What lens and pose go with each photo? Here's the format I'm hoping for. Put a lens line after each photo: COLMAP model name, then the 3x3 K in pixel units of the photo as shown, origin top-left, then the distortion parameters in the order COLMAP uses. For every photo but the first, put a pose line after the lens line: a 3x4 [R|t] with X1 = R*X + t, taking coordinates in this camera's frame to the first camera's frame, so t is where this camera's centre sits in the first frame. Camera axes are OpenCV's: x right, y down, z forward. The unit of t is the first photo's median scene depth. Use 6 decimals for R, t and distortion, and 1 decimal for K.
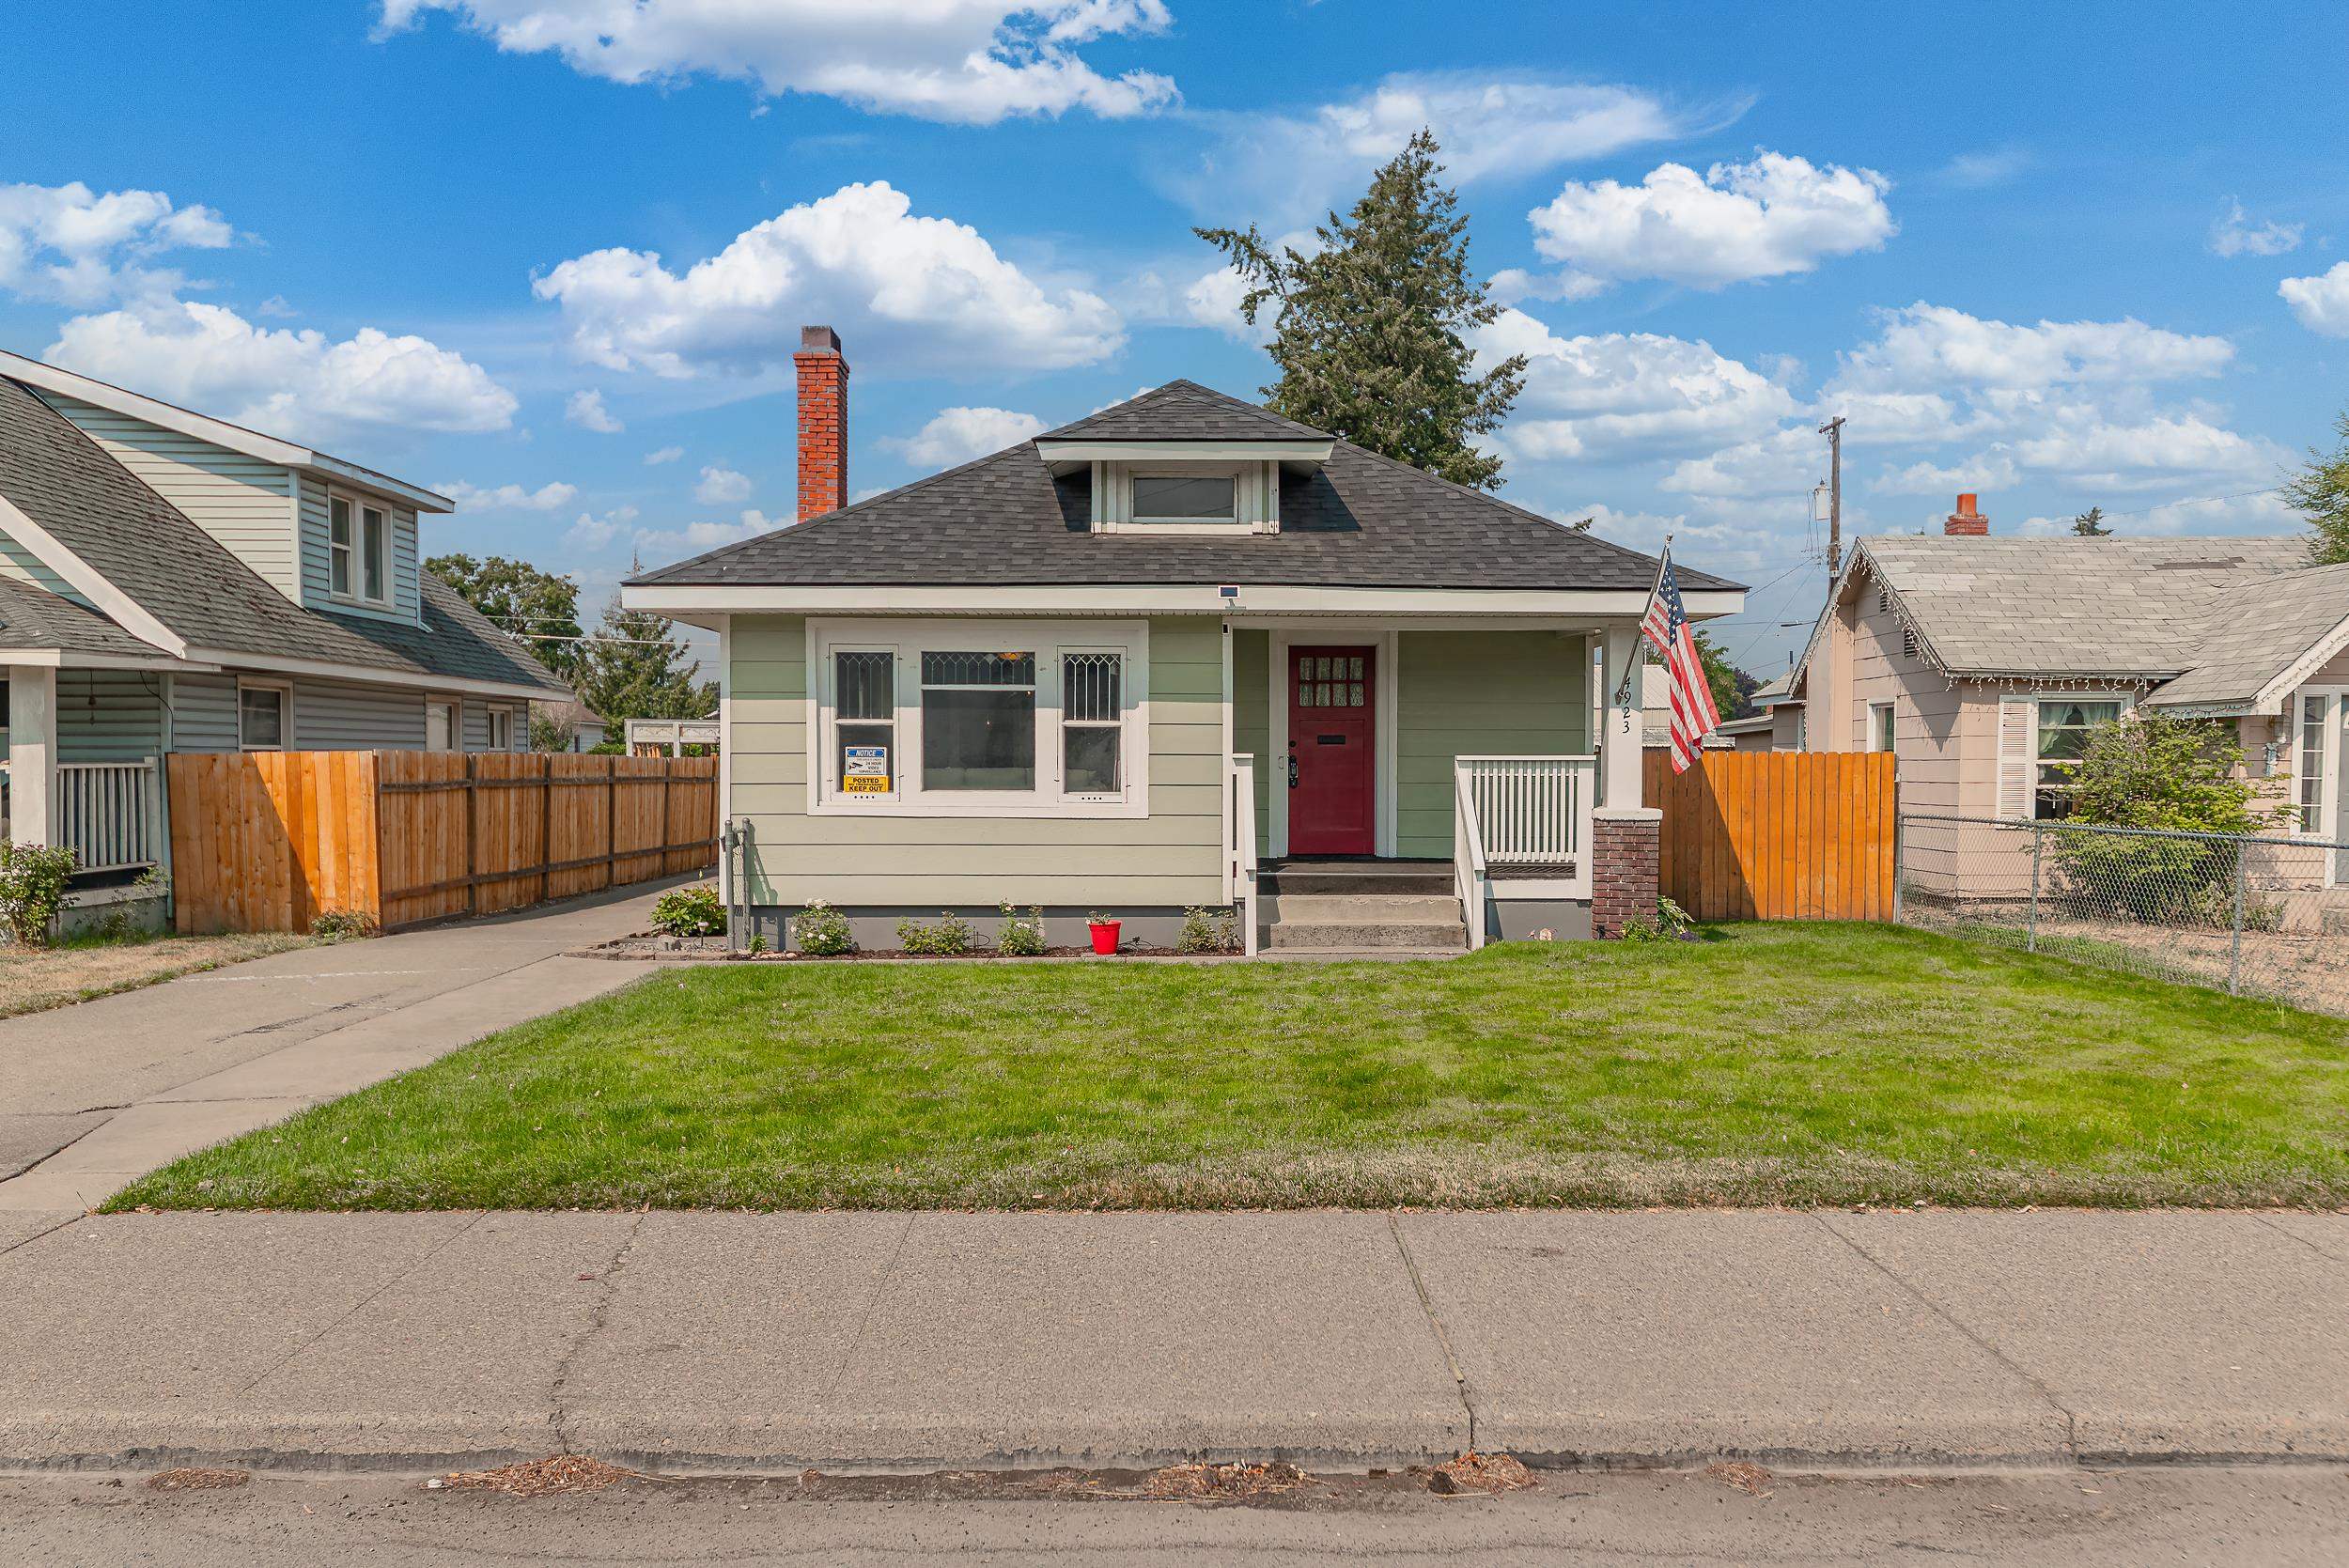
lens RADIAL K [[1772.1, 0, 1199.4], [0, 1772.1, 766.4], [0, 0, 1]] dist [0.004328, 0.021771]
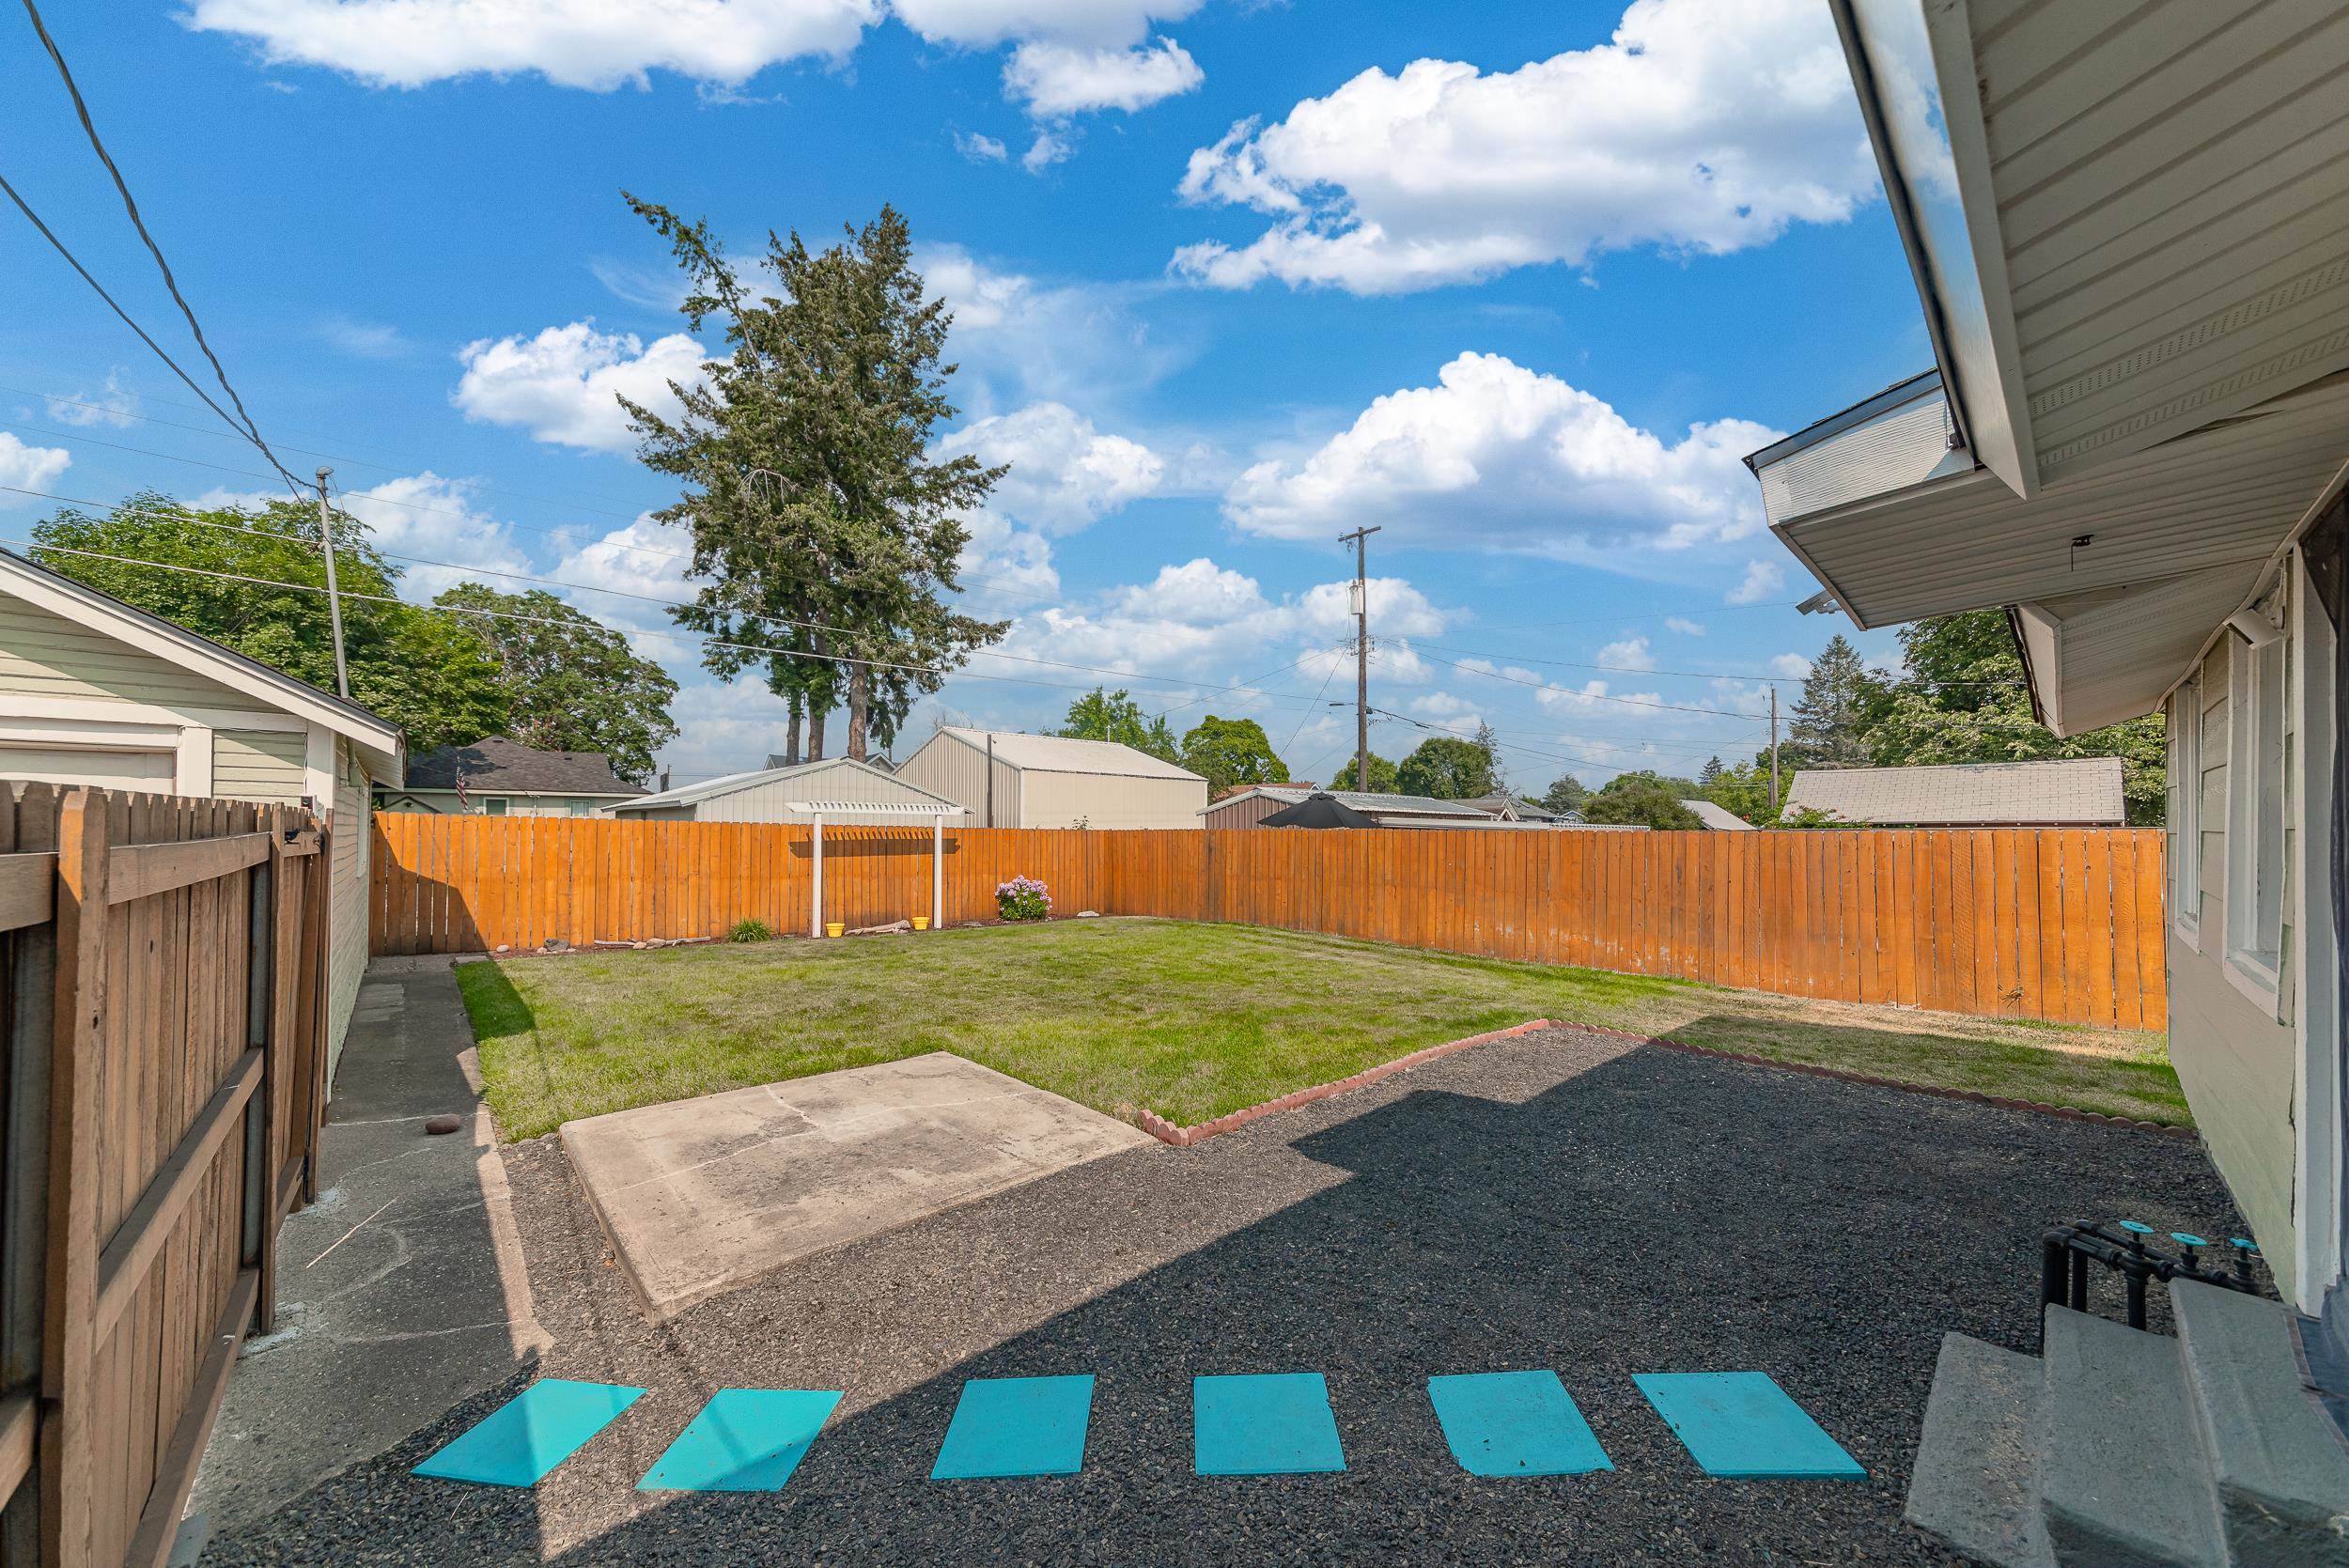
lens RADIAL K [[816.8, 0, 1148.6], [0, 816.8, 808.5], [0, 0, 1]] dist [-0.007452, 0.000009]
pose [[0.740467, 0.015488, 0.671914, -0.254612], [0.004175, 0.999609, -0.027642, -0.000169], [-0.672079, 0.023274, 0.740113, 1.962659]]
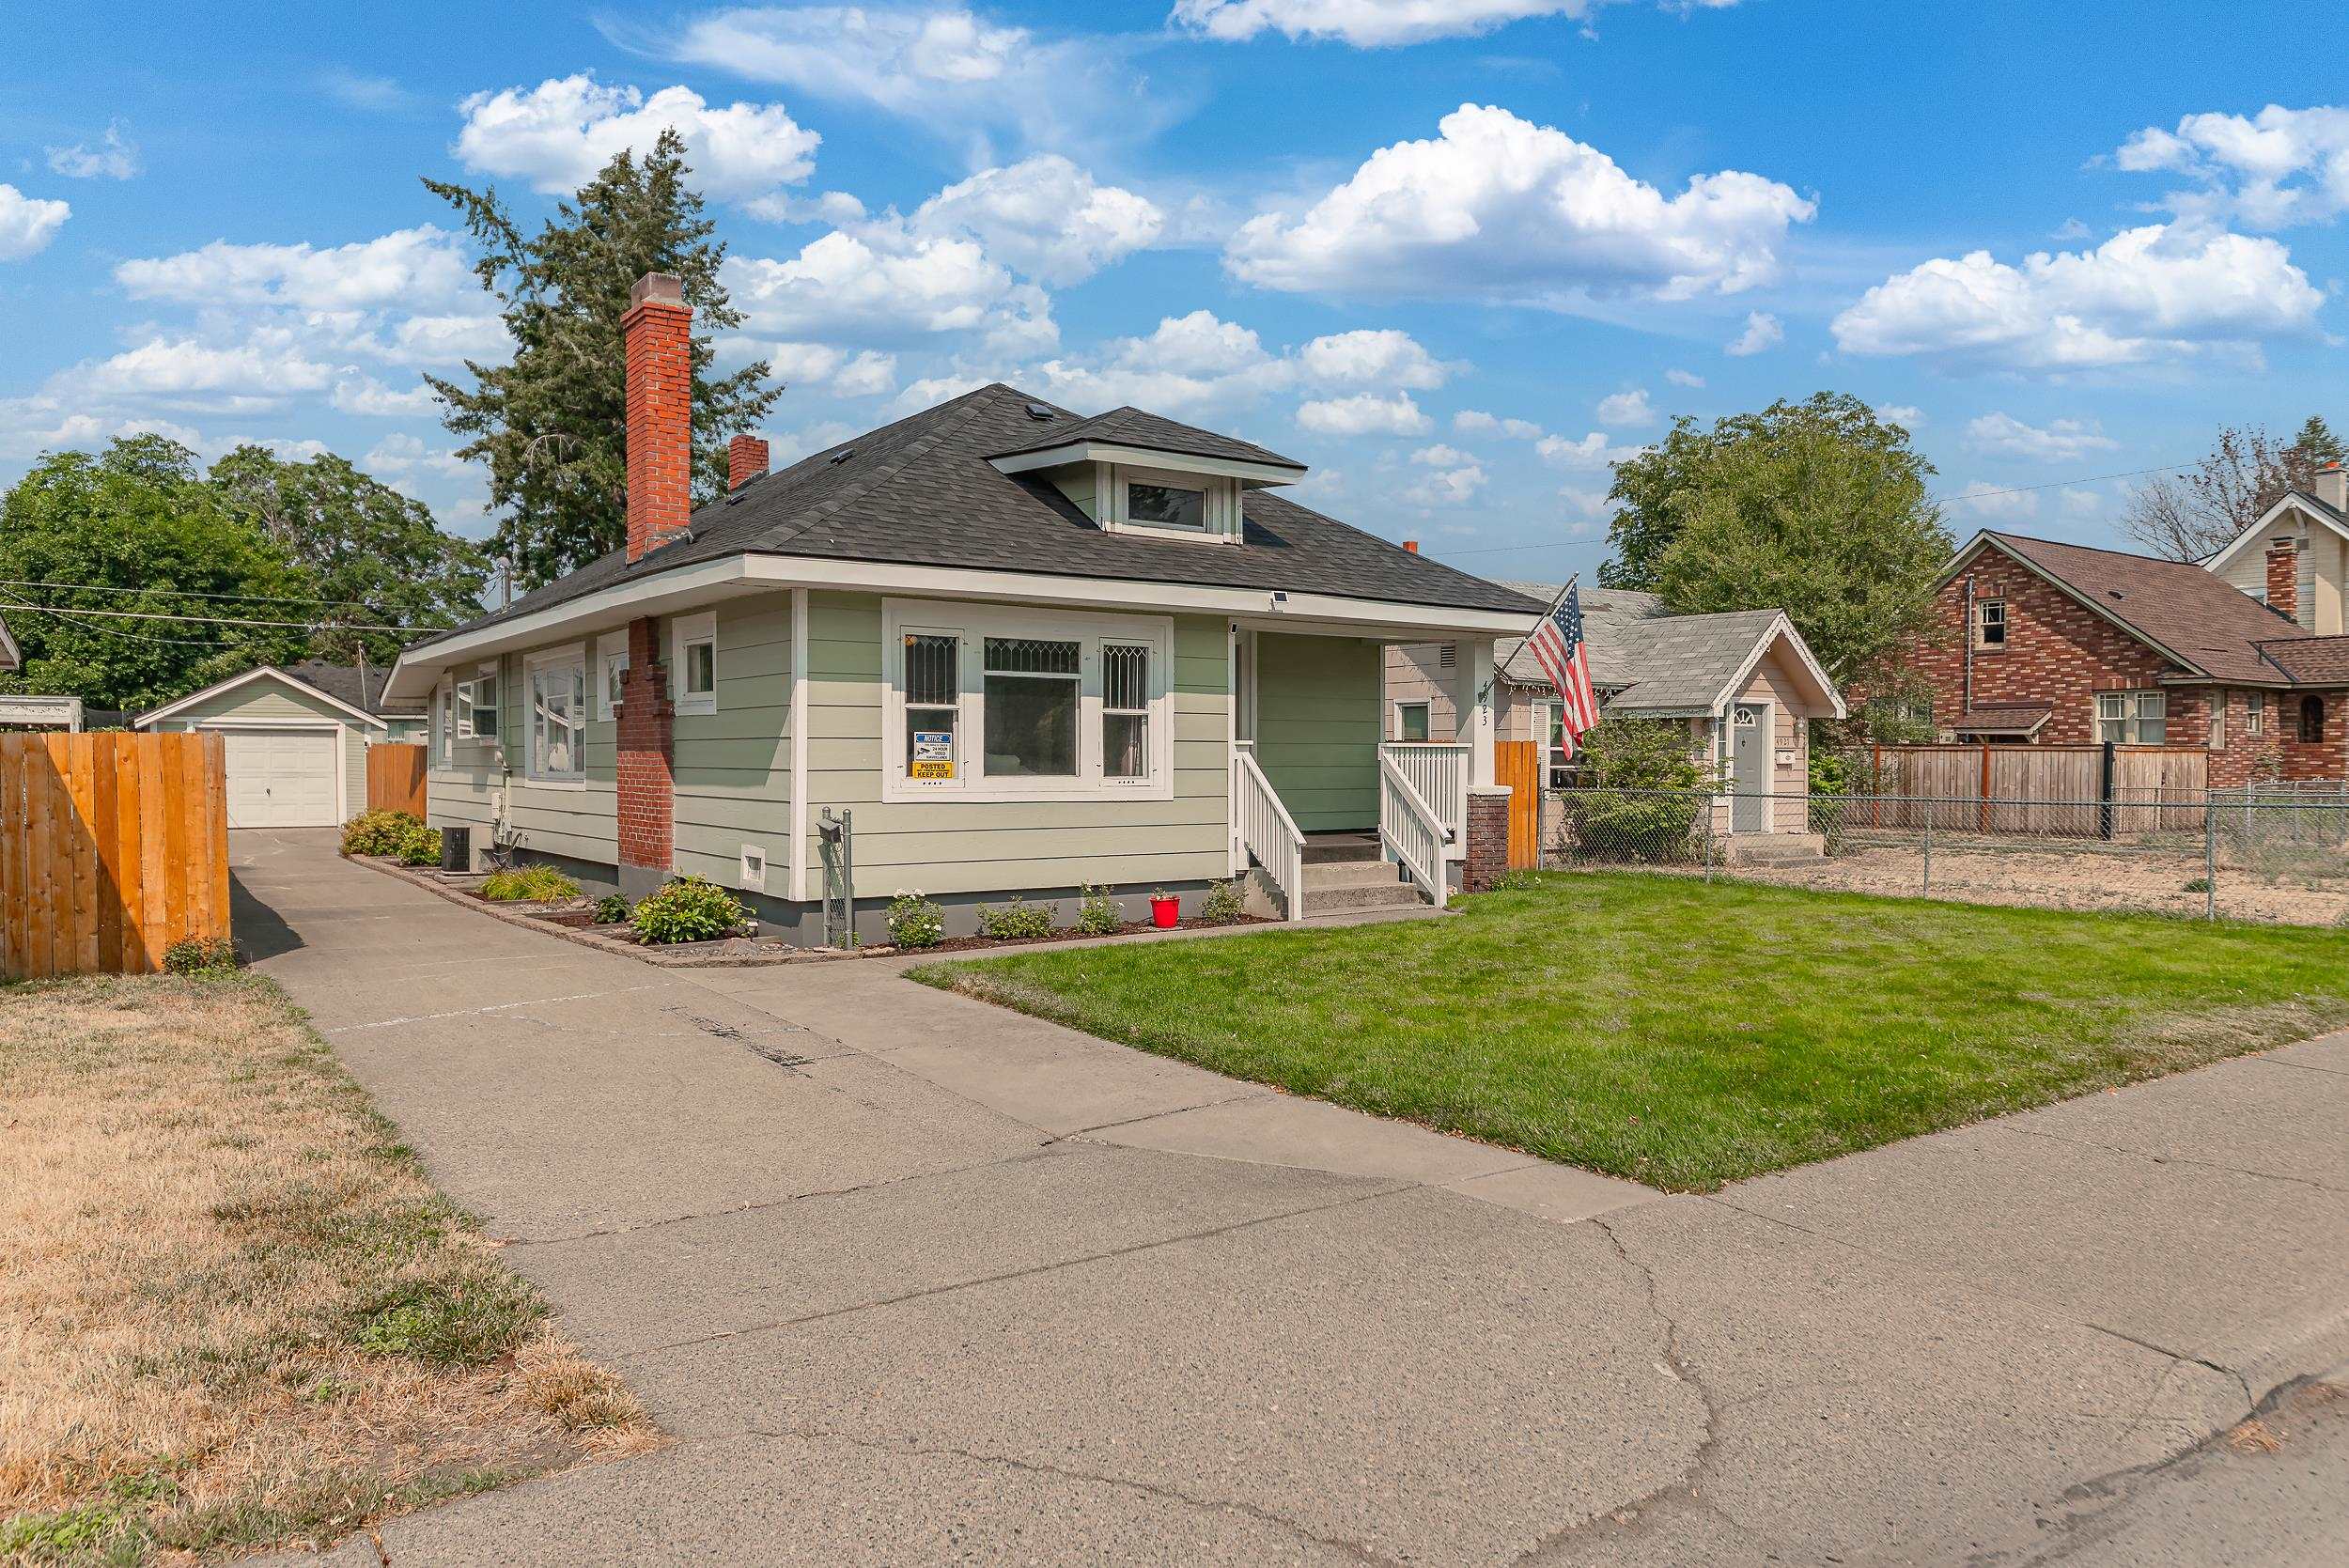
lens RADIAL K [[1629.5, 0, 1213.3], [0, 1629.5, 787.1], [0, 0, 1]] dist [0.012416, -0.012202]
pose [[0.817043, -0.012323, 0.576445, -0.575519], [0.000633, 0.999790, 0.020476, 0.001000], [-0.576577, -0.016365, 0.816879, 0.174833]]
